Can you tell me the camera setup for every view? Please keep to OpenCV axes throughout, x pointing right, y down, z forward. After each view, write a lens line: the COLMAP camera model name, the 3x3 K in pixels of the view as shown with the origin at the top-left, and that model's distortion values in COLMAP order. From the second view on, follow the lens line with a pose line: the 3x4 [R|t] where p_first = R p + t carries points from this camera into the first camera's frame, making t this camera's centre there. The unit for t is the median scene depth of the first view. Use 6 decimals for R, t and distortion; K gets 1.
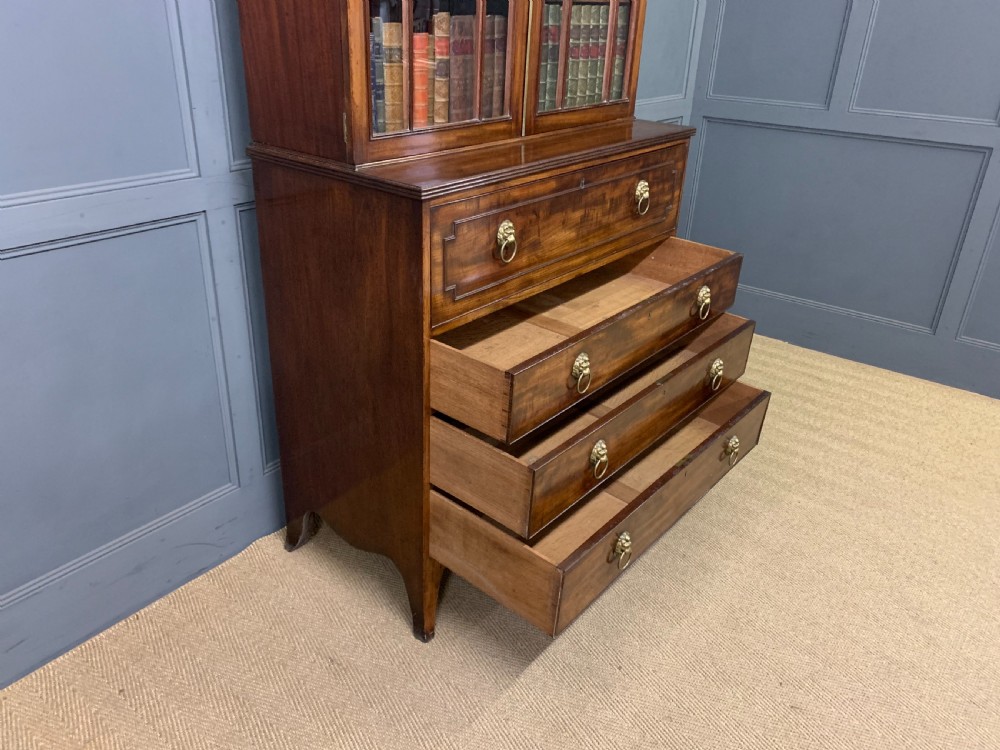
lens RADIAL K [[768.7, 0, 498.0], [0, 768.7, 370.7], [0, 0, 1]] dist [0.045165, -0.041494]
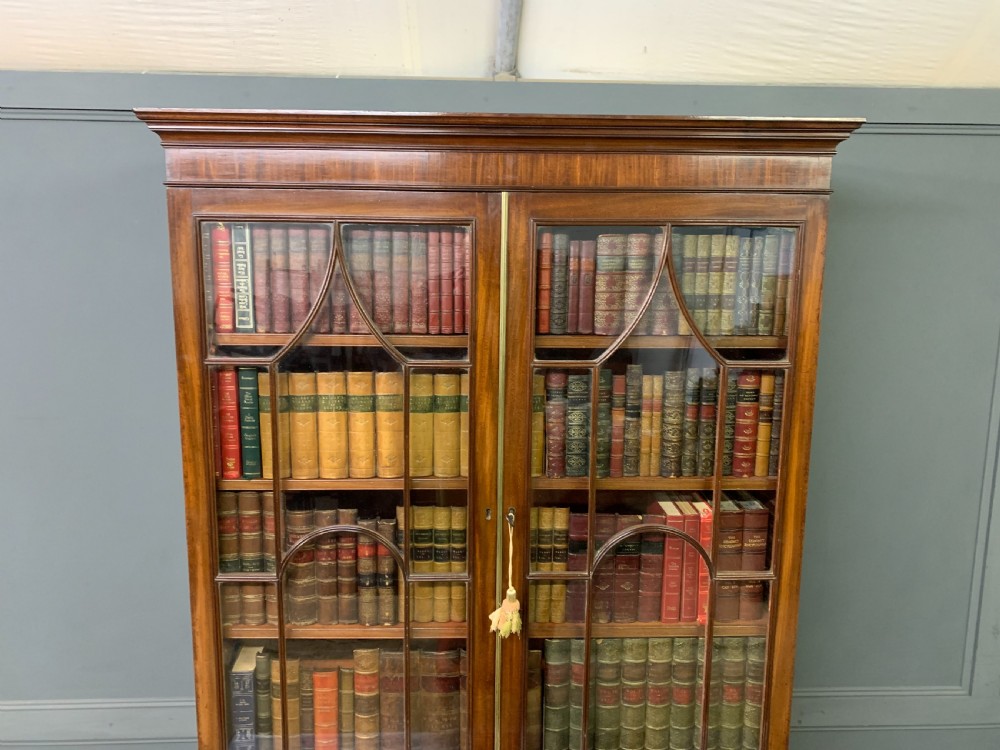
lens RADIAL K [[768.7, 0, 498.9], [0, 768.7, 351.9], [0, 0, 1]] dist [0.045165, -0.041494]
pose [[0.651131, 0.076257, -0.755125, 0.592980], [-0.320714, 0.929390, -0.182691, -0.589942], [0.687874, 0.361135, 0.629611, 0.376622]]
